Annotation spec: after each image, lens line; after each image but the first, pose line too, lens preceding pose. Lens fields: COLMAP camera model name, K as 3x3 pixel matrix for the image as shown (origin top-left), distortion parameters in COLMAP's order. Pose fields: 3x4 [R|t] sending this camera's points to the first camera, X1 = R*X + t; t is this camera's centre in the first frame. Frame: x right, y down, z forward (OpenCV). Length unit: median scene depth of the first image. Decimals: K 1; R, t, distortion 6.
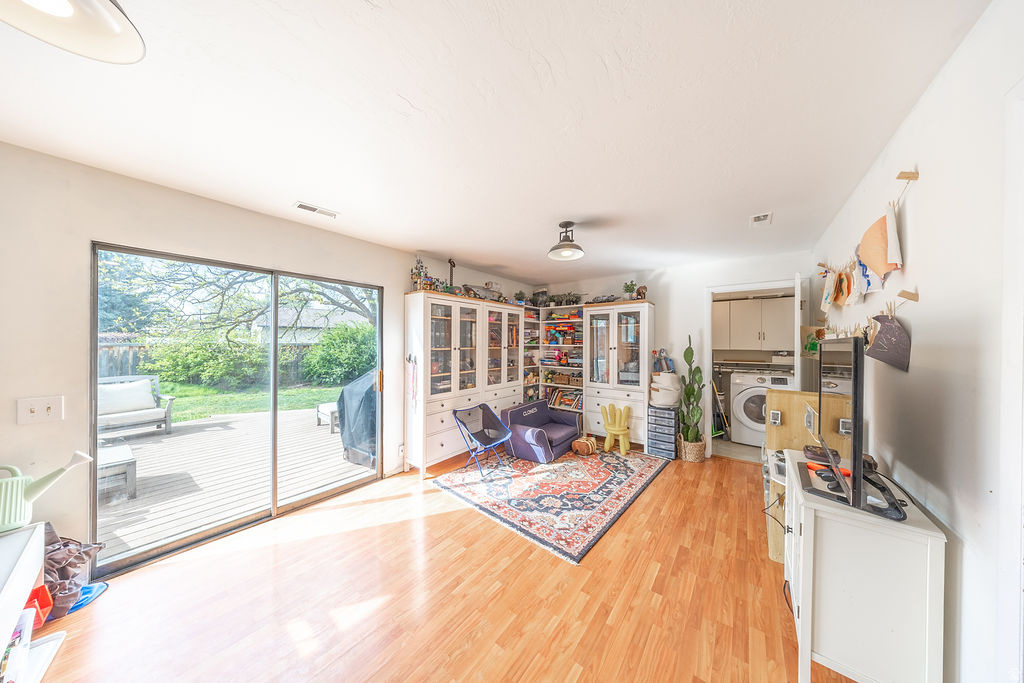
lens RADIAL K [[297.7, 0, 510.0], [0, 297.7, 344.0], [0, 0, 1]] dist [-0.003737, -0.000120]
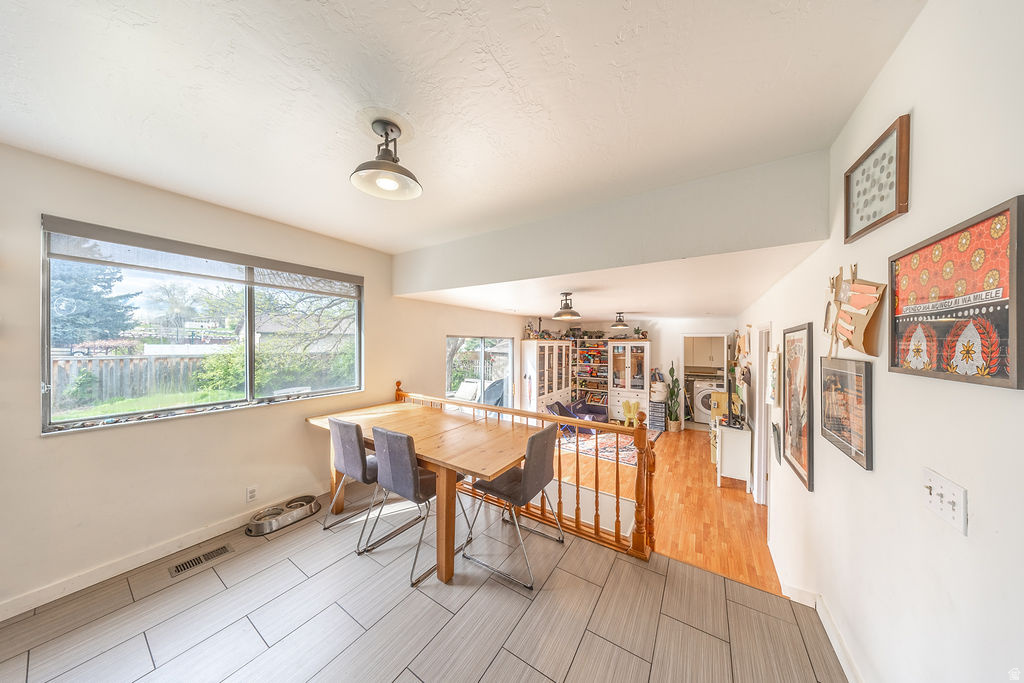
lens RADIAL K [[297.7, 0, 509.2], [0, 297.7, 342.6], [0, 0, 1]] dist [-0.003737, -0.000120]
pose [[0.995749, -0.000013, 0.092106, -0.493234], [0.000685, 0.999973, -0.007258, -0.117299], [-0.092104, 0.007290, 0.995723, -0.632617]]
